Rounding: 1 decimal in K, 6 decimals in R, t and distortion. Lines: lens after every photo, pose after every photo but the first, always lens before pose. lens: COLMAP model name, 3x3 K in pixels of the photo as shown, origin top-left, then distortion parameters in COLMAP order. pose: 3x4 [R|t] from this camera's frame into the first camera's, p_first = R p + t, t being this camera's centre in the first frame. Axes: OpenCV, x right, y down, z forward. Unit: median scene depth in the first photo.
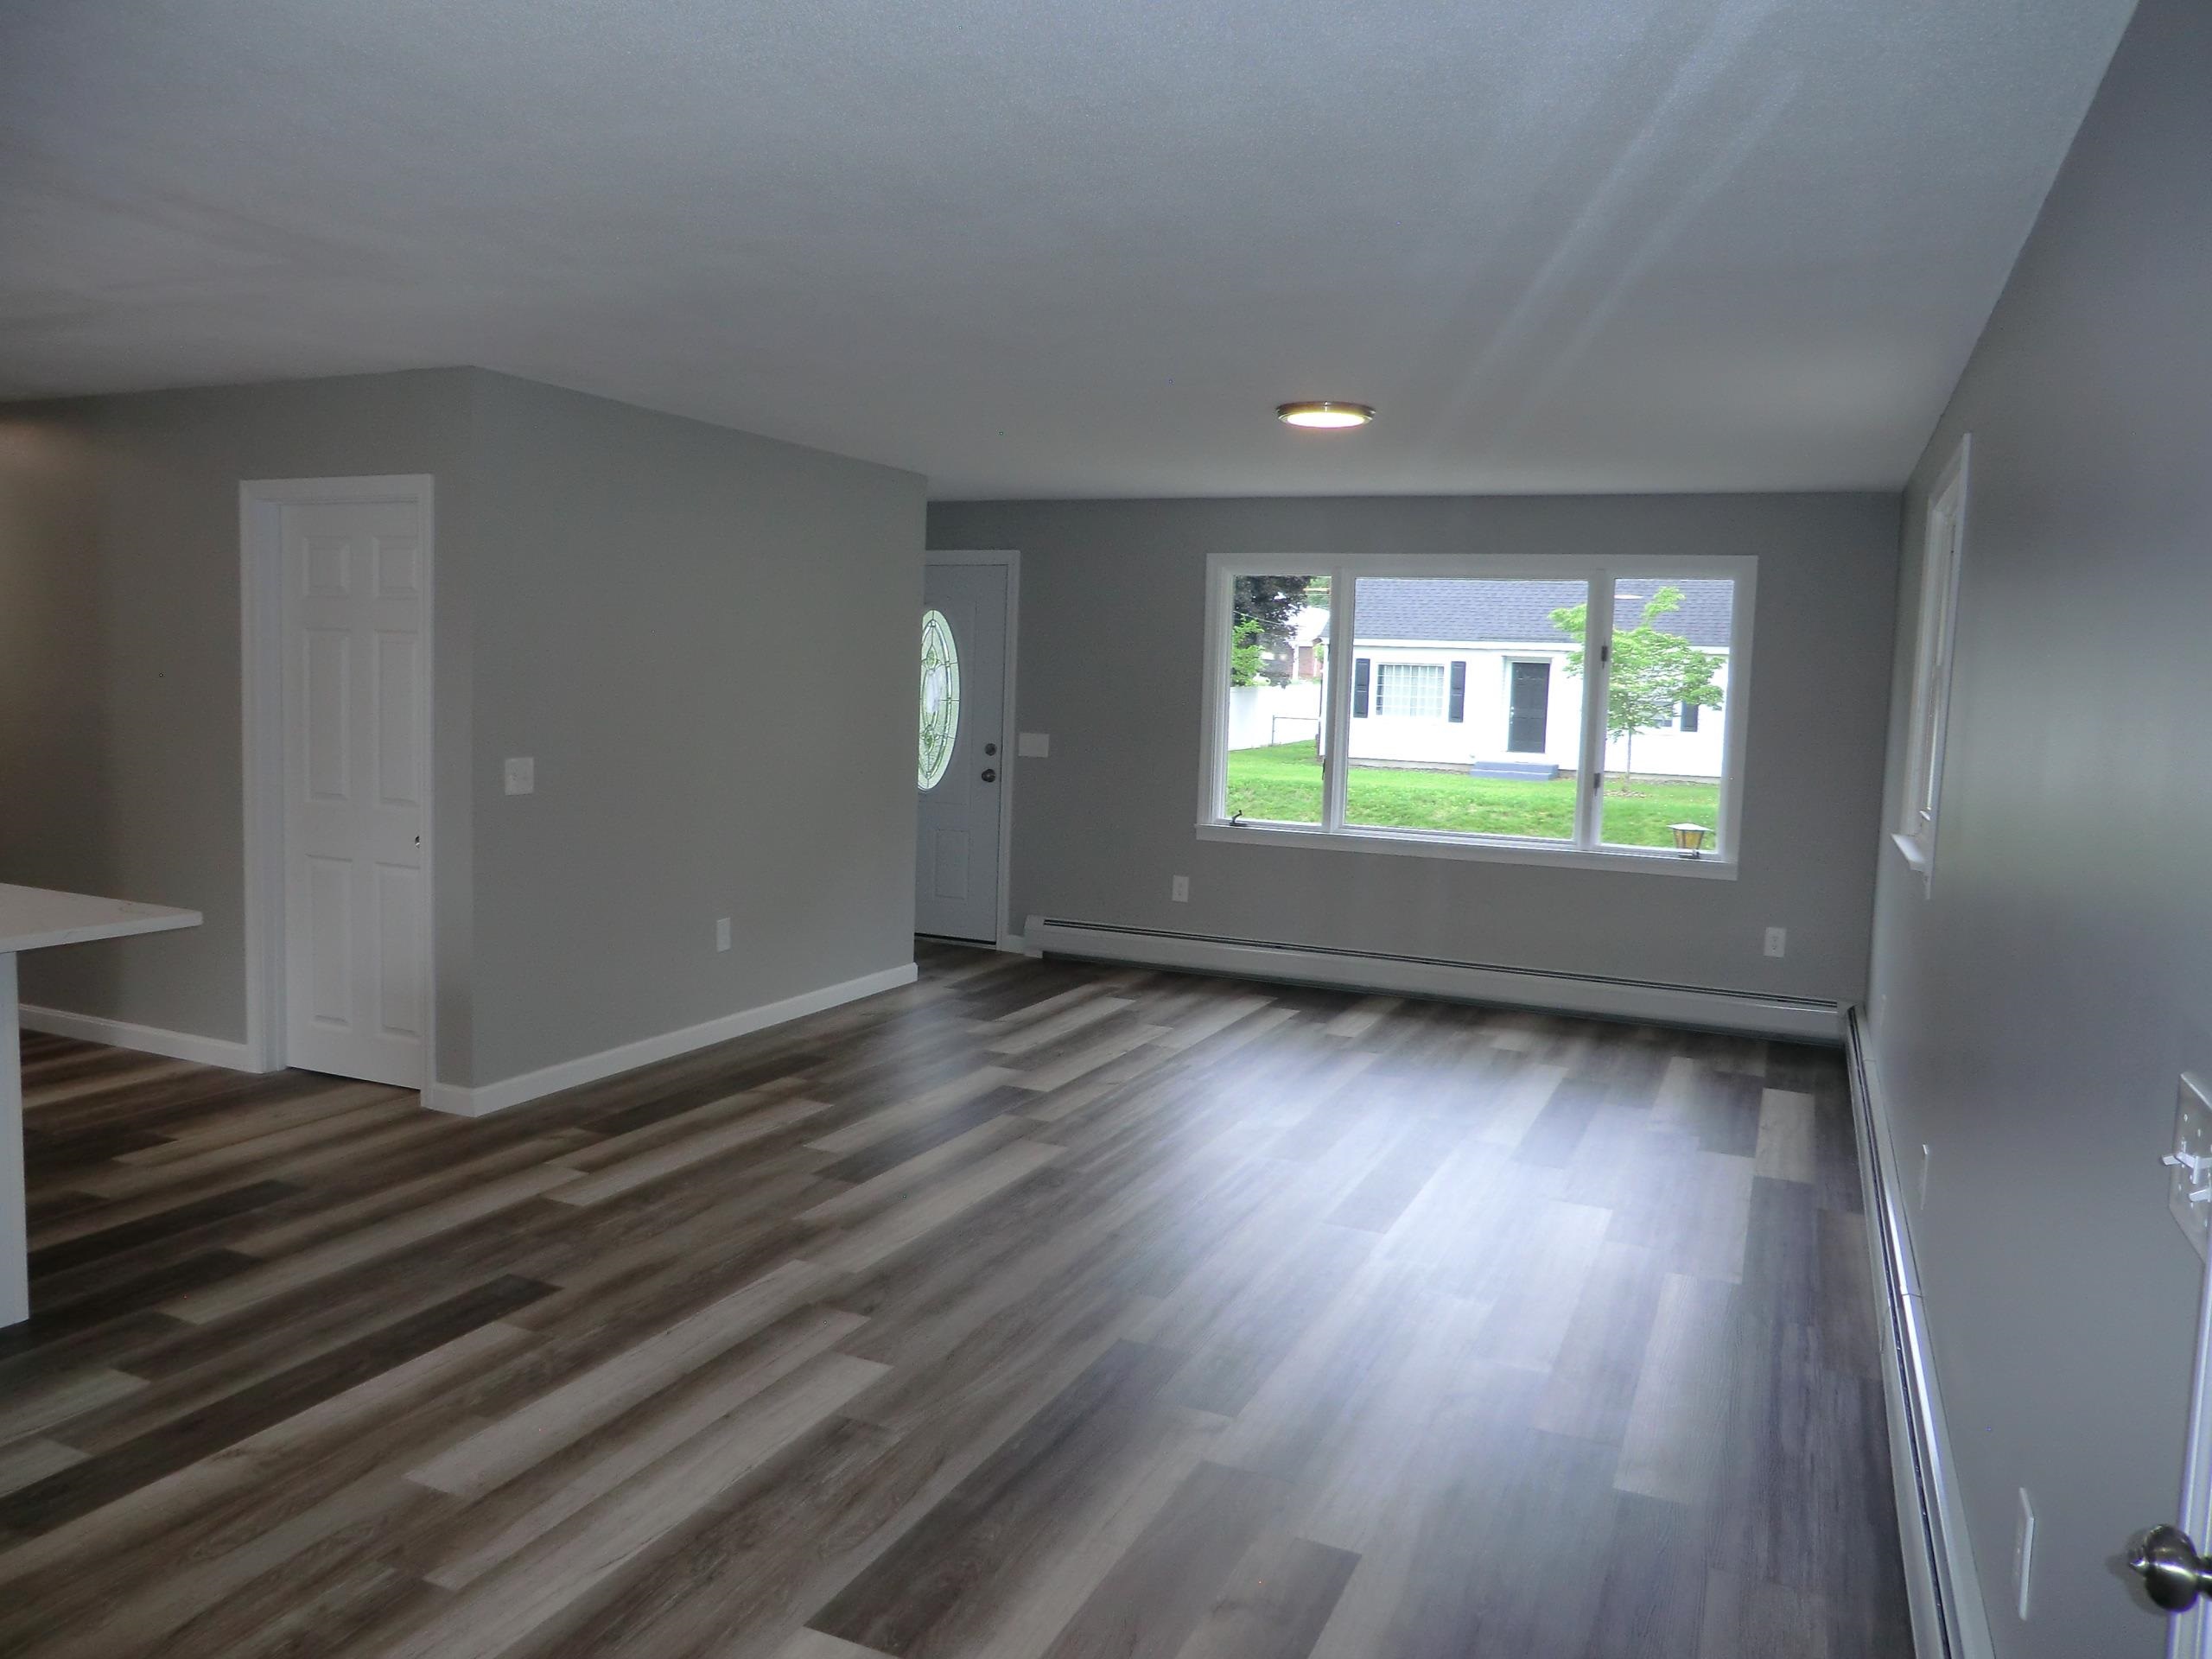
lens RADIAL K [[1571.0, 0, 1094.5], [0, 1571.0, 821.9], [0, 0, 1]] dist [-0.106982, 0.131004]
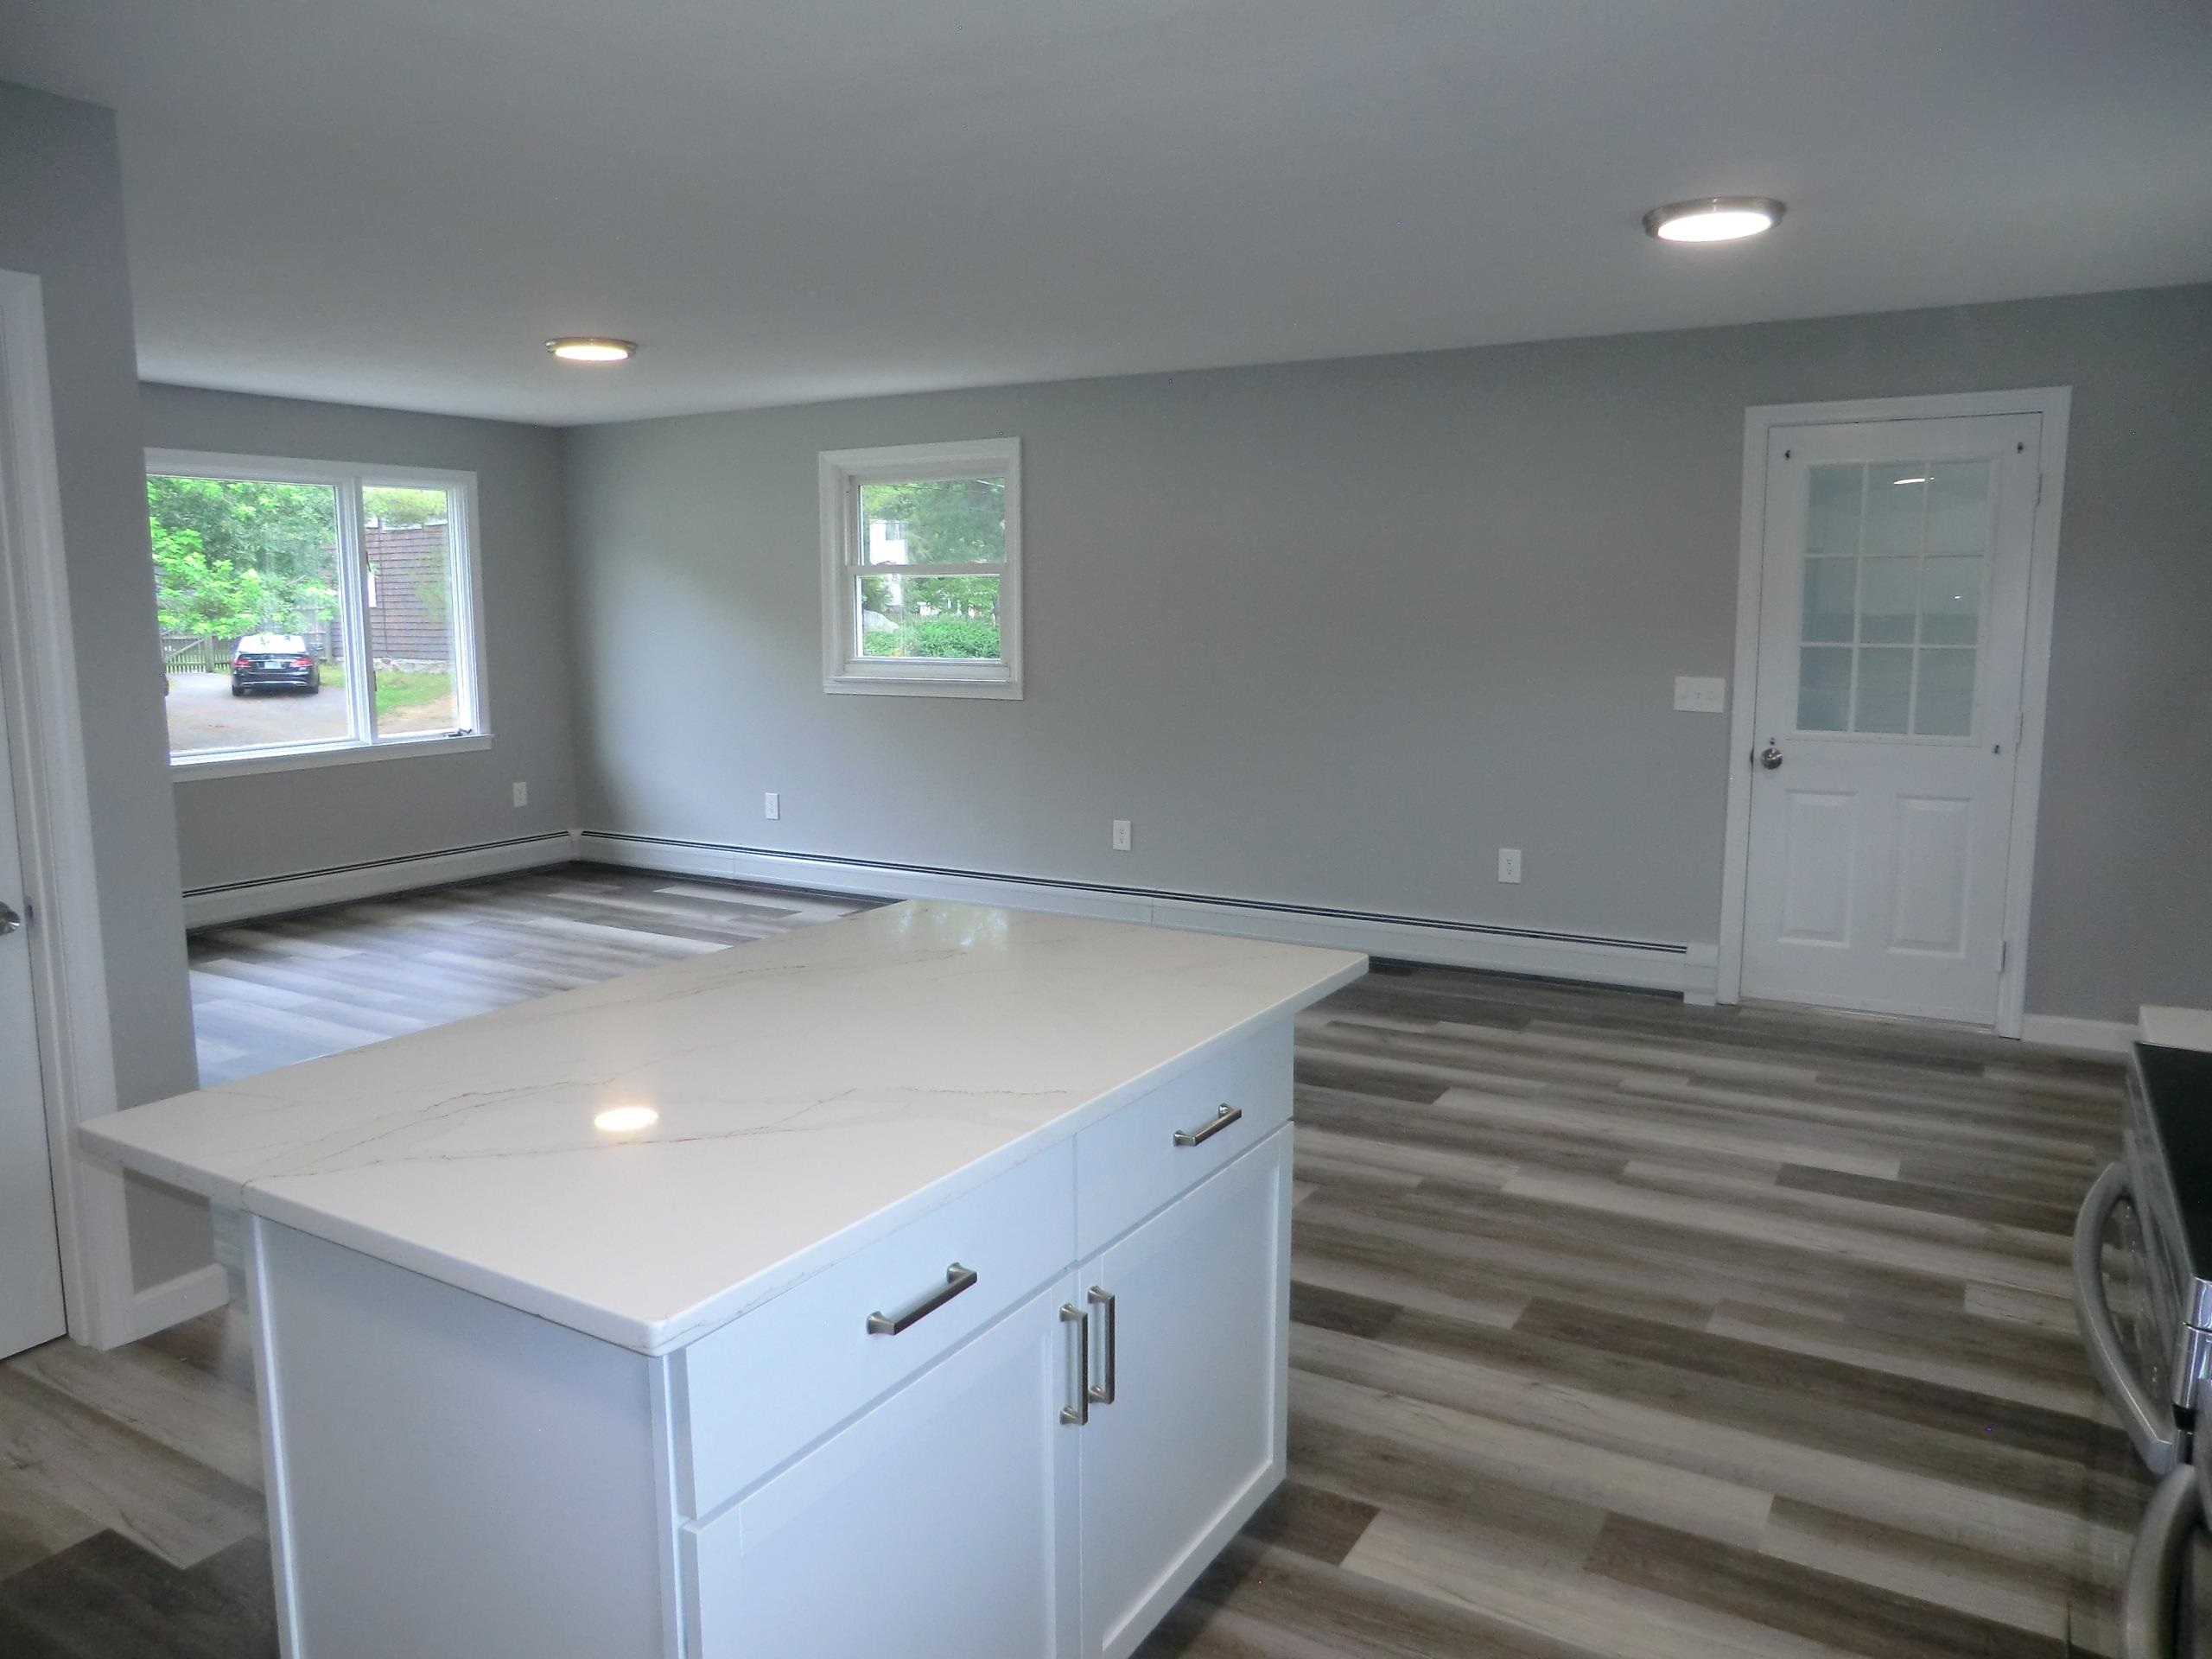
lens RADIAL K [[1576.1, 0, 1109.6], [0, 1576.1, 833.7], [0, 0, 1]] dist [-0.100198, 0.131204]
pose [[0.102069, -0.180934, 0.978184, -0.668675], [0.094420, 0.980643, 0.171536, -0.054153], [-0.990286, 0.074852, 0.117177, 0.374322]]
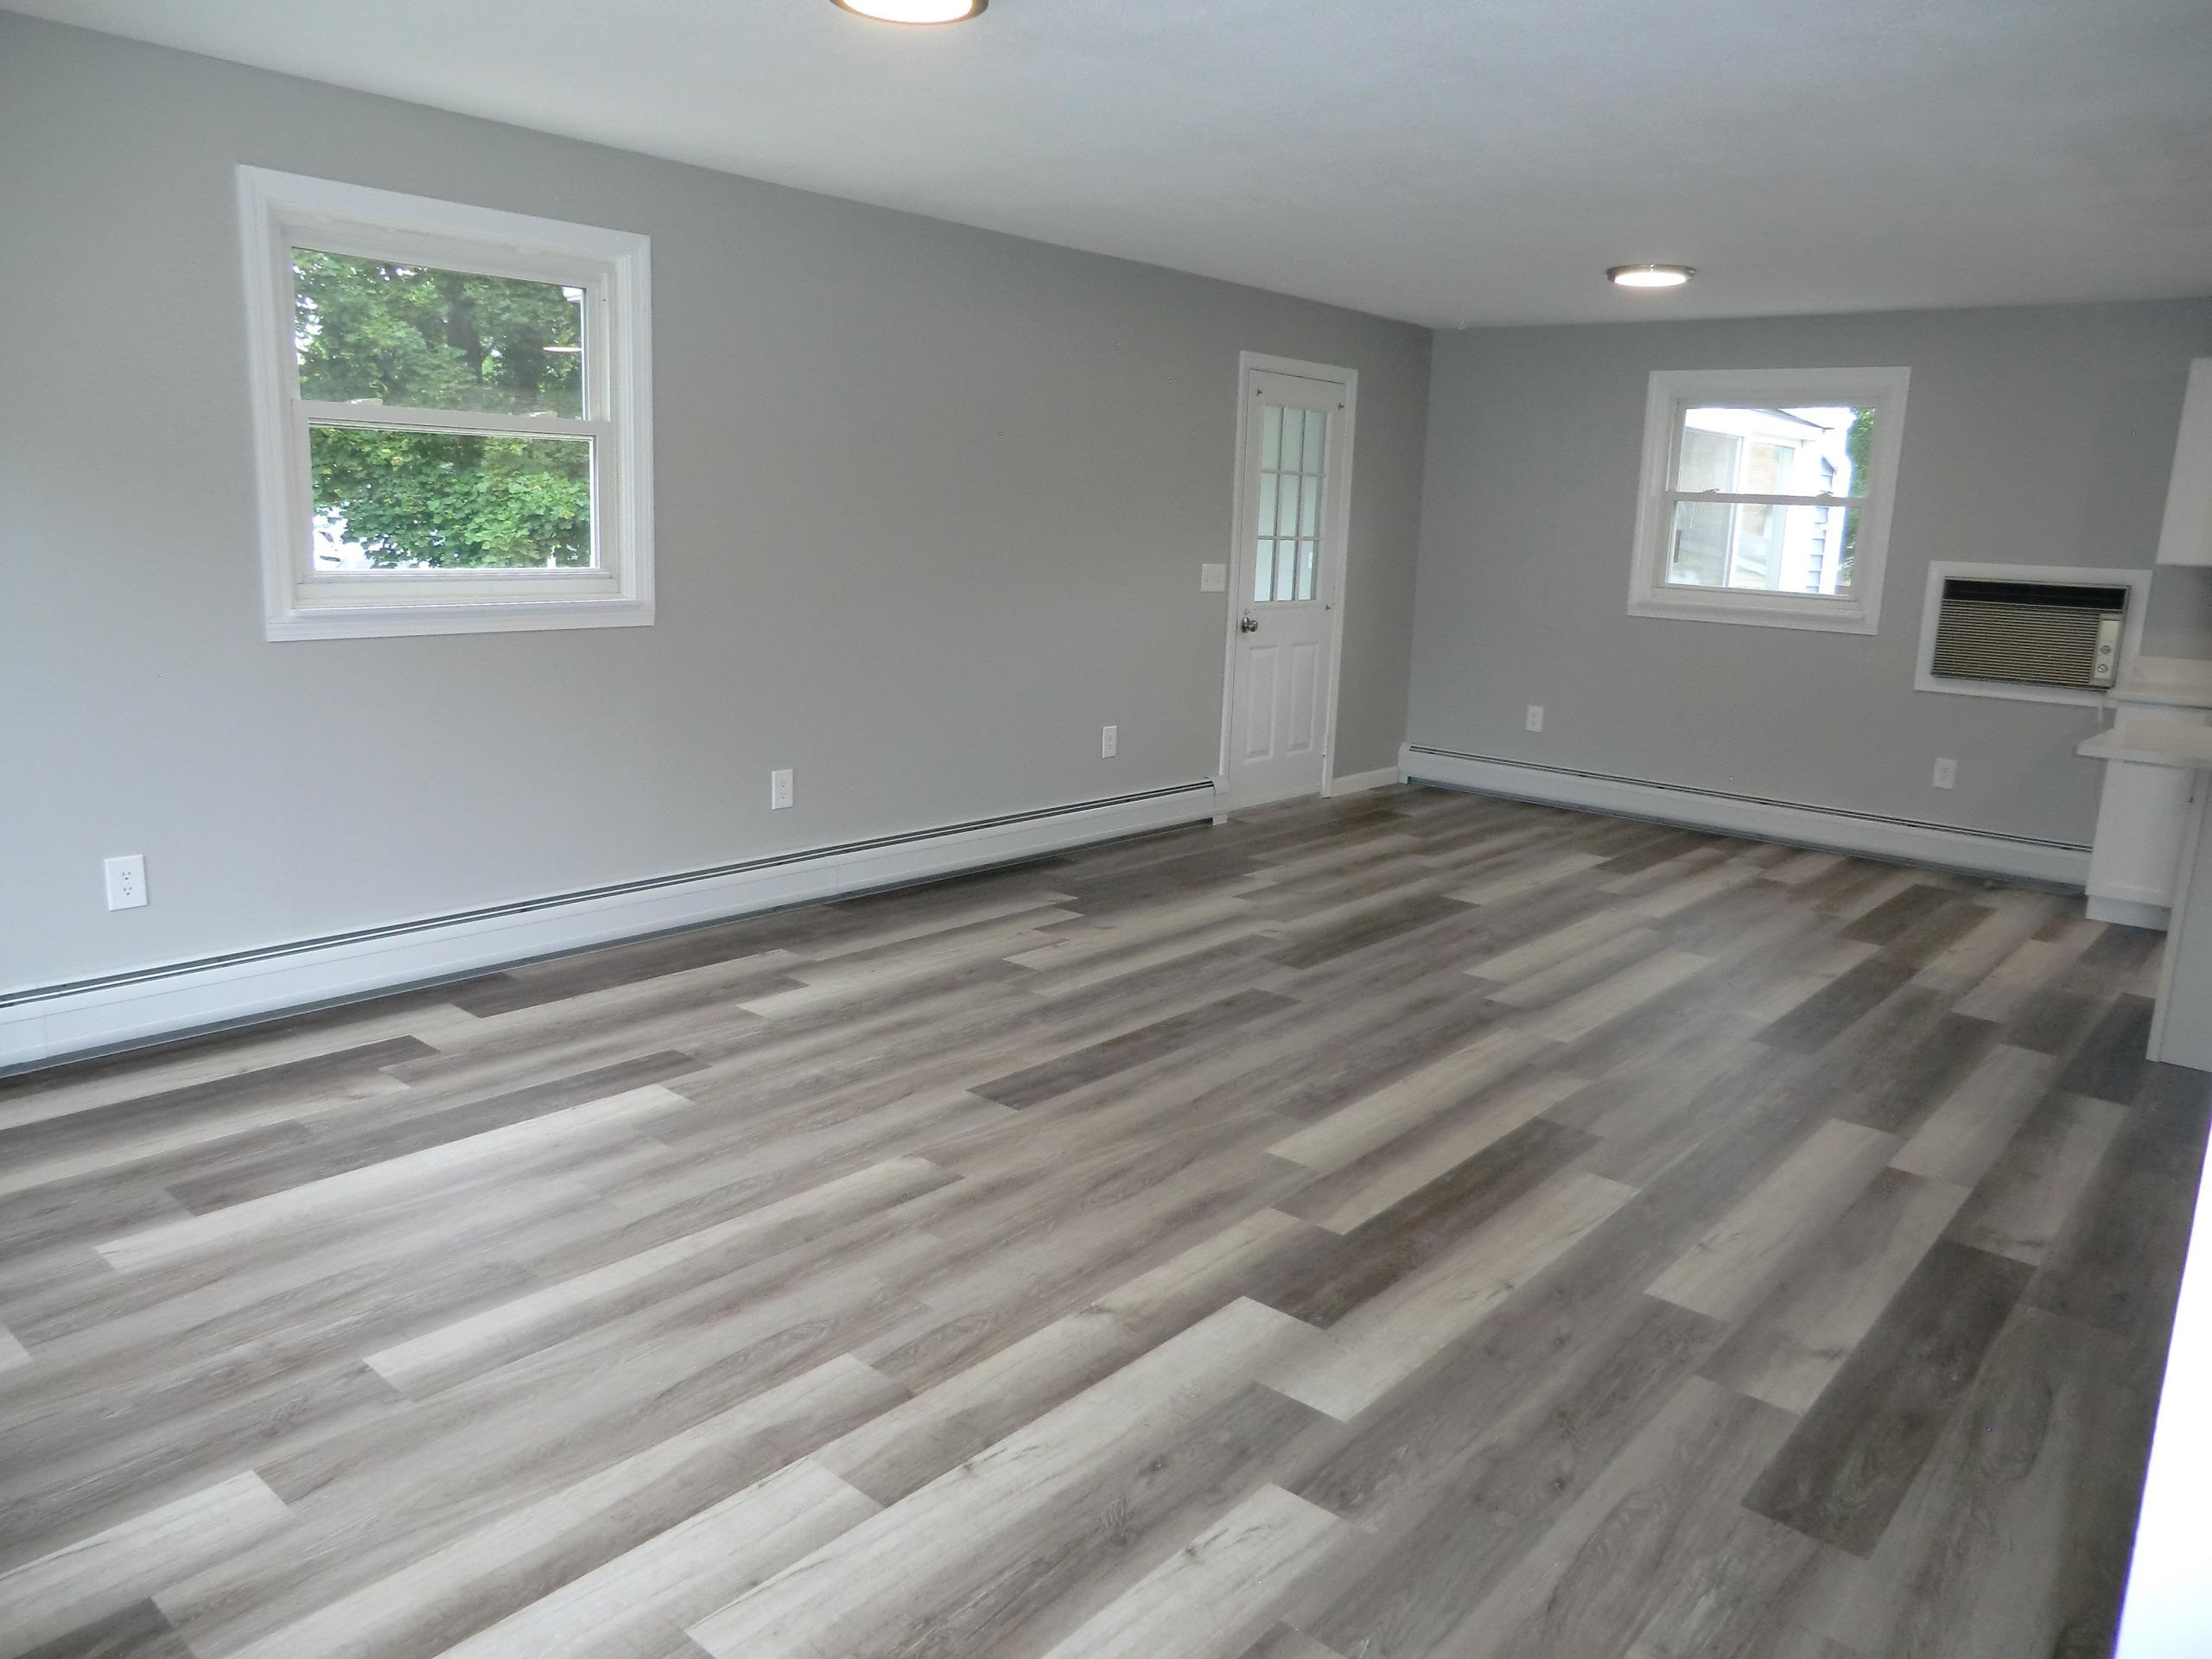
lens RADIAL K [[1571.0, 0, 1094.5], [0, 1571.0, 821.9], [0, 0, 1]] dist [-0.106982, 0.131004]
pose [[-0.958345, -0.124684, 0.256959, -0.072536], [-0.046323, 0.955622, 0.290930, -0.095627], [-0.281830, 0.266908, -0.921592, 1.117445]]
